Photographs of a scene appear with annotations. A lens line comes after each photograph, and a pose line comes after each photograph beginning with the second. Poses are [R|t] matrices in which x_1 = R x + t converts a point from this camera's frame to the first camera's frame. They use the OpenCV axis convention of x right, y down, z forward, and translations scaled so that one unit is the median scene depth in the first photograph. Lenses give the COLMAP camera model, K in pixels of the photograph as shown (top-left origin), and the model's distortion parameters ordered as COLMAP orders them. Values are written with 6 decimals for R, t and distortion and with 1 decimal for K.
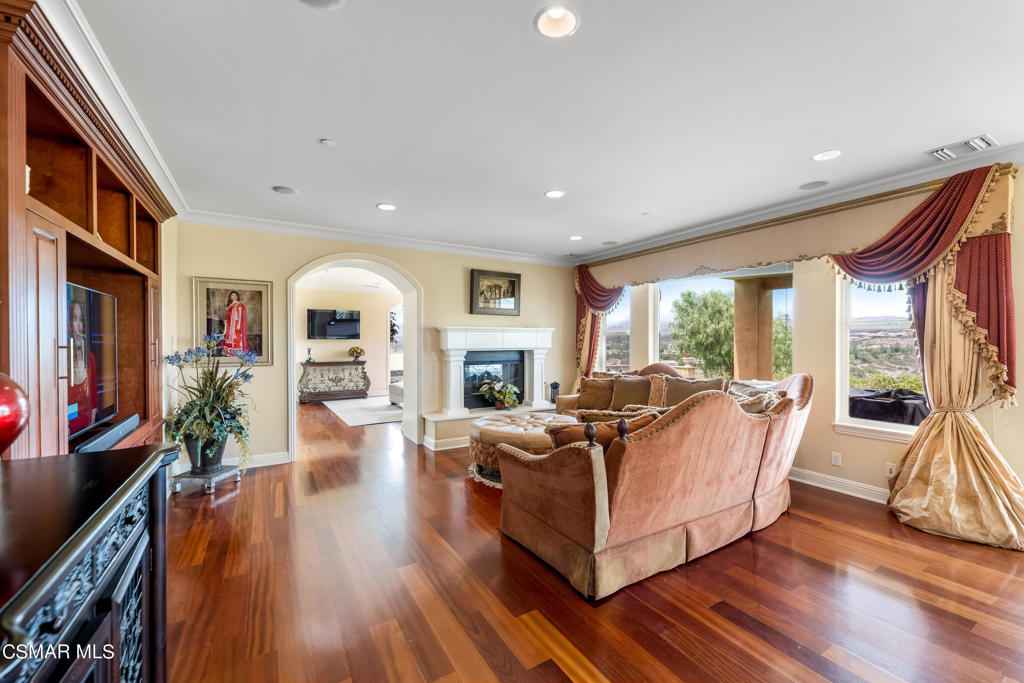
lens RADIAL K [[415.7, 0, 505.9], [0, 415.7, 335.3], [0, 0, 1]] dist [0.004663, -0.002979]
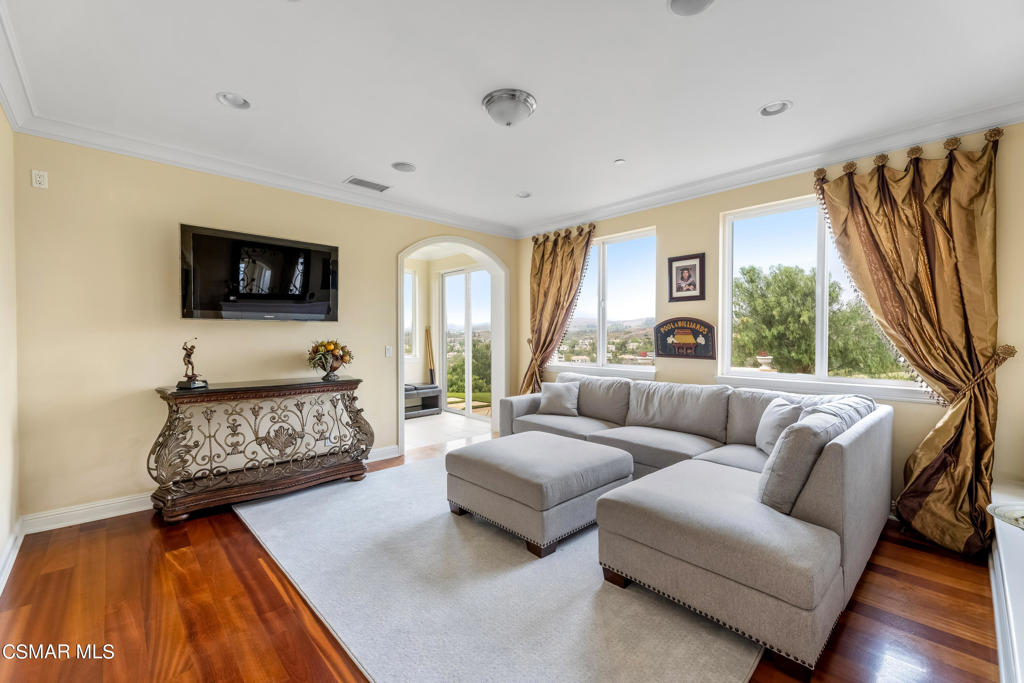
lens RADIAL K [[430.0, 0, 517.6], [0, 430.0, 336.1], [0, 0, 1]] dist [0.000751, -0.000466]
pose [[0.972719, 0.000208, 0.231987, -0.289911], [-0.002816, 0.999936, 0.010912, 0.018505], [-0.231970, -0.011268, 0.972658, 0.592270]]
